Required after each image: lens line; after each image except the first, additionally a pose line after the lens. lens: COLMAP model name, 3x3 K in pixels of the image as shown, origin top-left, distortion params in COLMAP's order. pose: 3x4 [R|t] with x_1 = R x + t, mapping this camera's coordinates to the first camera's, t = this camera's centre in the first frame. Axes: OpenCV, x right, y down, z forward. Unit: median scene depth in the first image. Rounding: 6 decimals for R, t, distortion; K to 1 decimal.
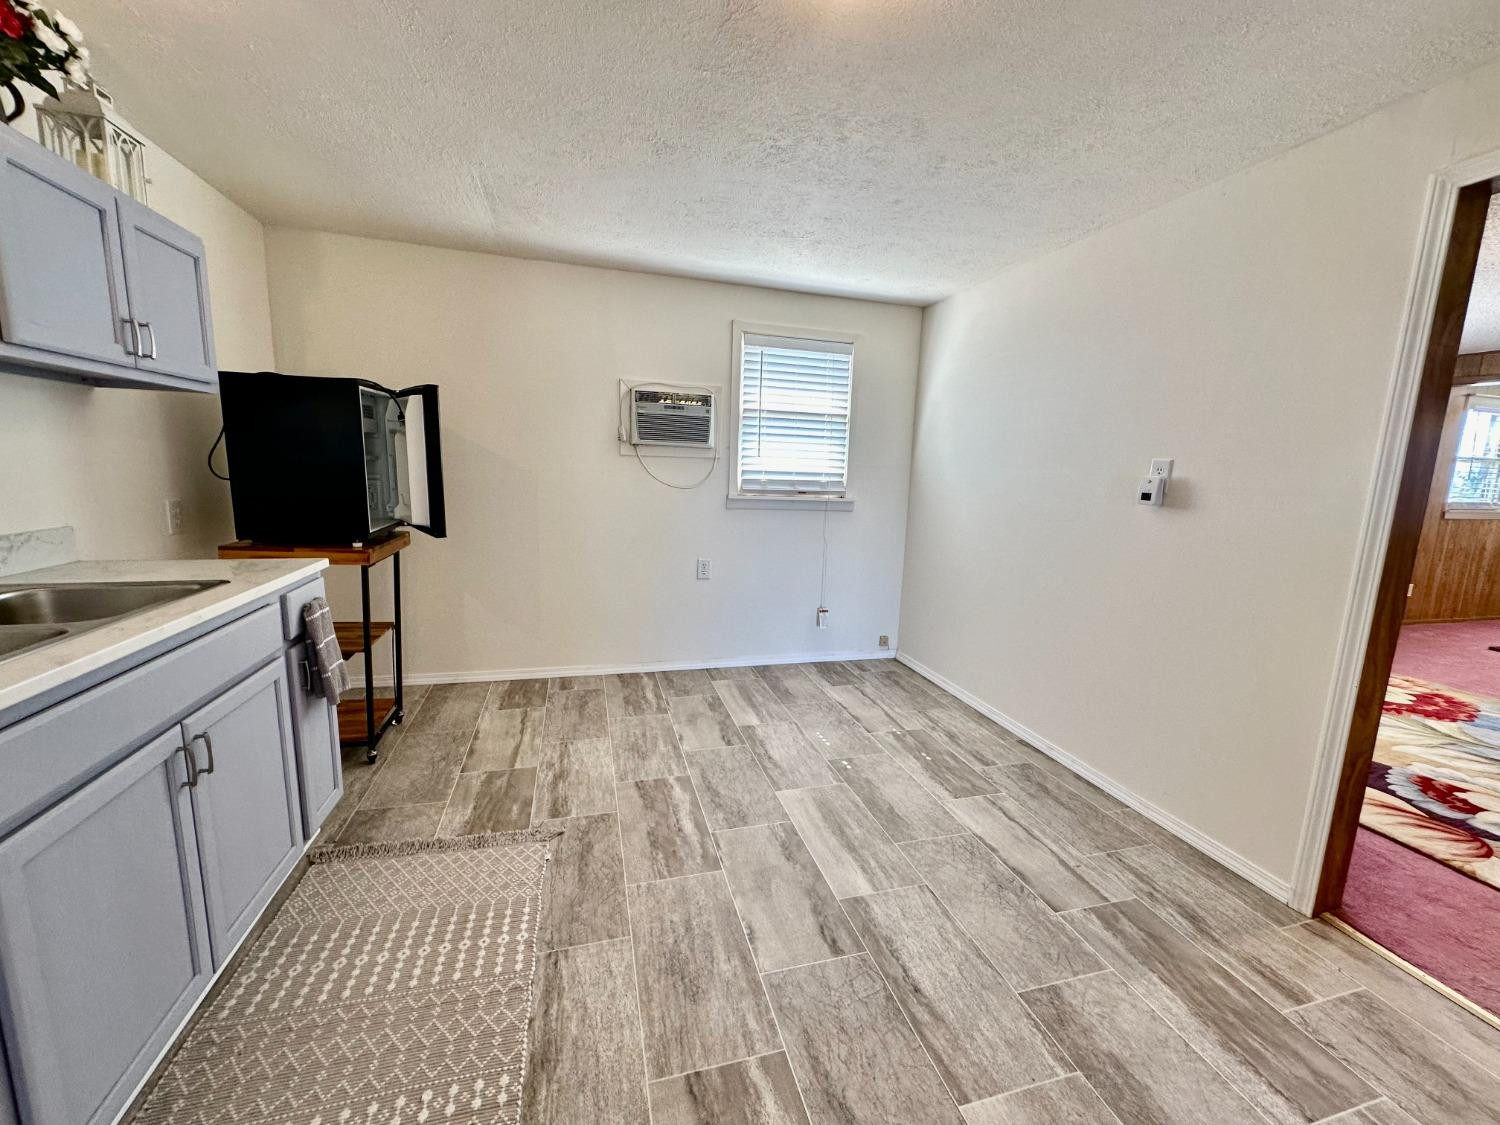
lens RADIAL K [[599.1, 0, 749.6], [0, 599.1, 563.7], [0, 0, 1]] dist [-0.004310, 0.000502]
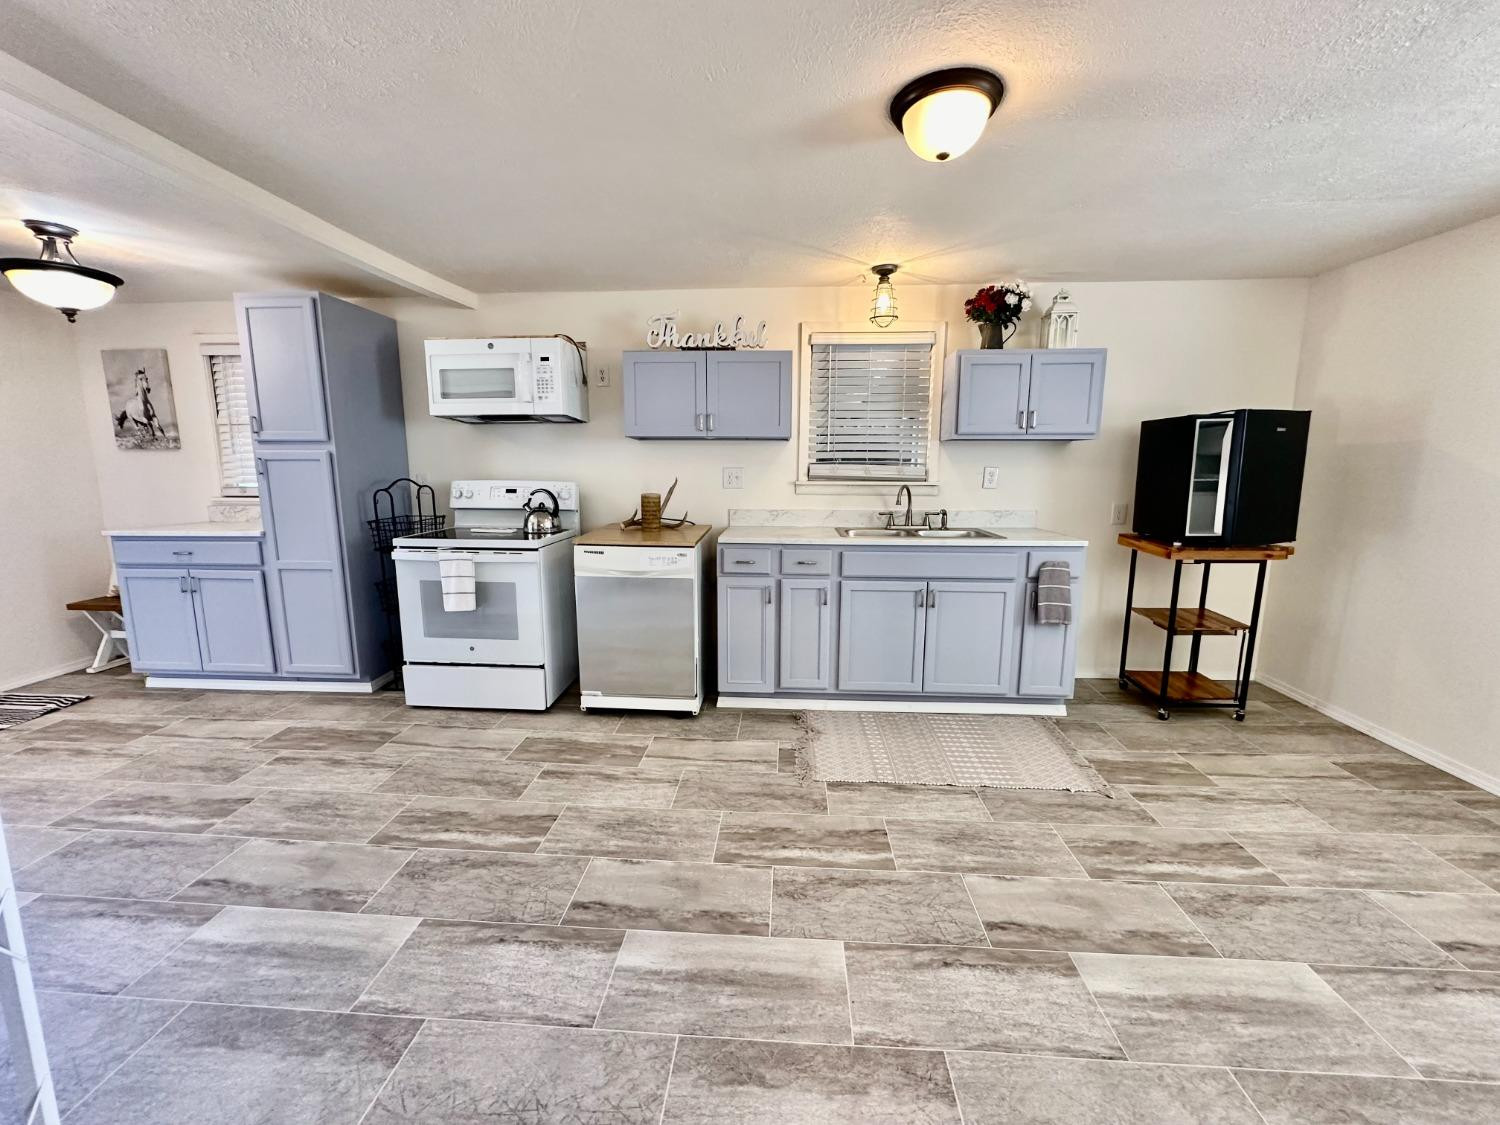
lens RADIAL K [[599.1, 0, 749.0], [0, 599.1, 560.1], [0, 0, 1]] dist [-0.004310, 0.000502]
pose [[-0.333325, 0.114054, -0.935888, 0.896798], [-0.165087, 0.970259, 0.177040, -0.077718], [0.928246, 0.213515, -0.304583, 0.578266]]
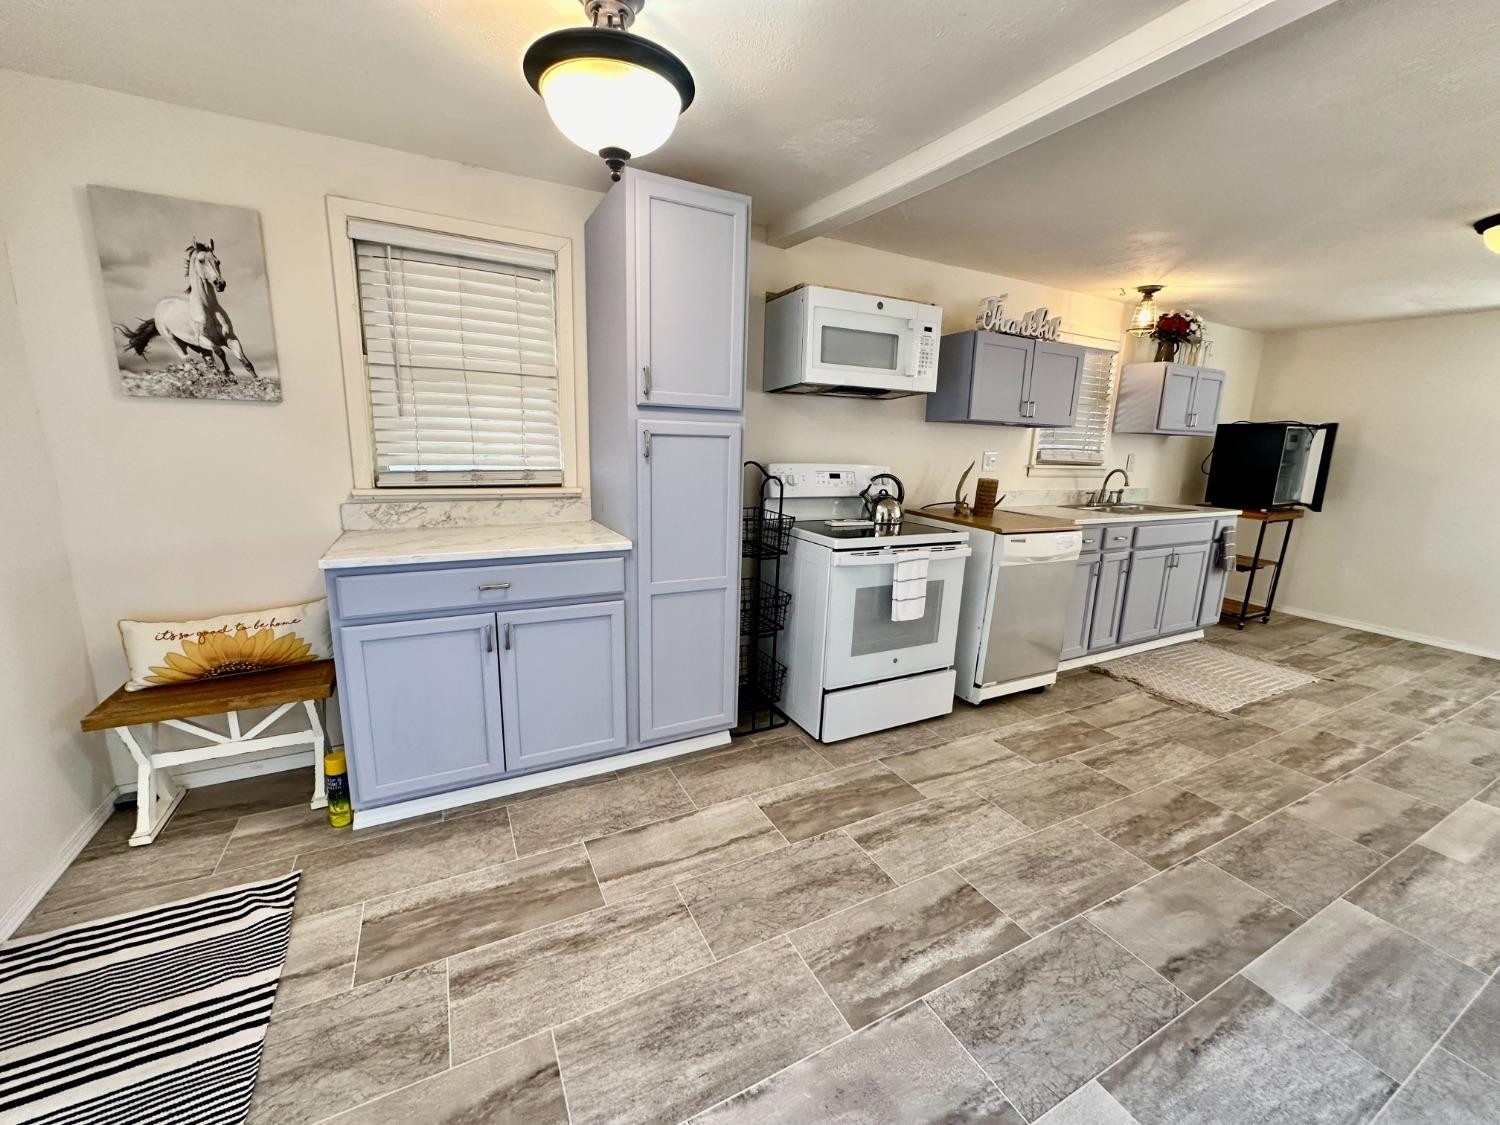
lens RADIAL K [[599.1, 0, 745.2], [0, 599.1, 561.0], [0, 0, 1]] dist [-0.004310, 0.000502]
pose [[0.205988, 0.168628, -0.963916, 0.904305], [-0.180076, 0.974750, 0.132042, 0.180313], [0.961843, 0.146379, 0.231153, -1.046824]]
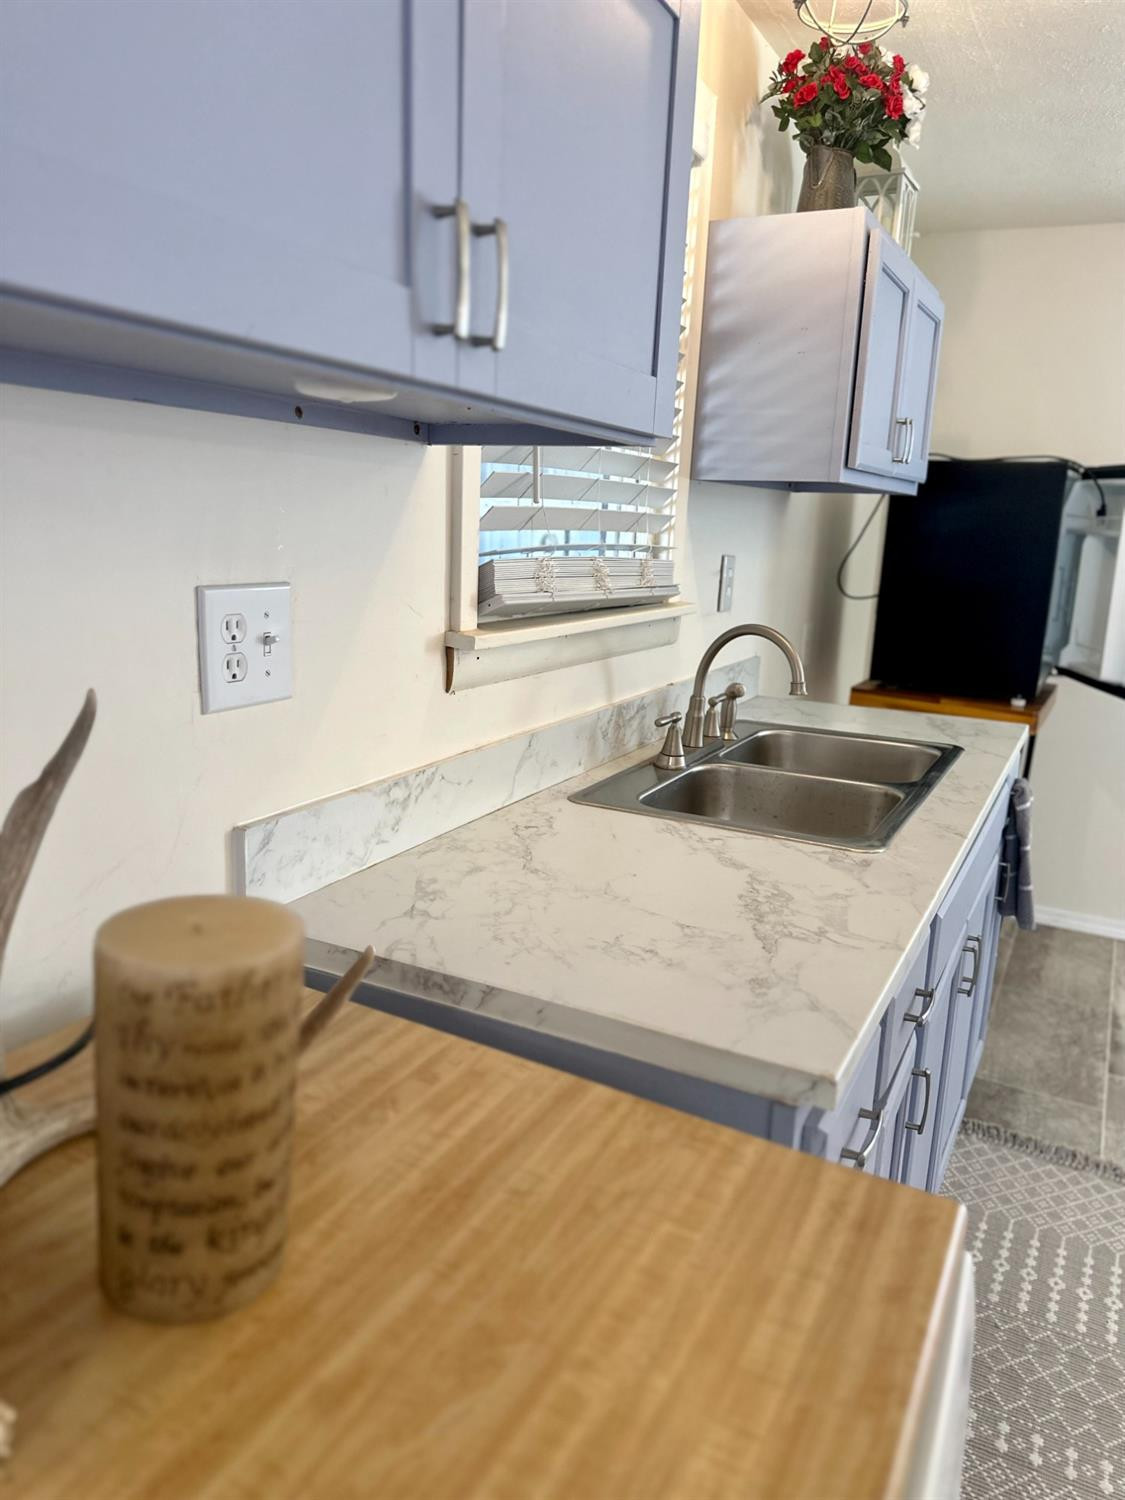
lens RADIAL K [[1077.4, 0, 552.9], [0, 1077.4, 757.7], [0, 0, 1]] dist [0.010688, -0.000741]
pose [[0.724285, 0.145562, -0.673960, -0.208391], [-0.122733, 0.989069, 0.081721, -0.004138], [0.678489, 0.023528, 0.734234, -0.286279]]
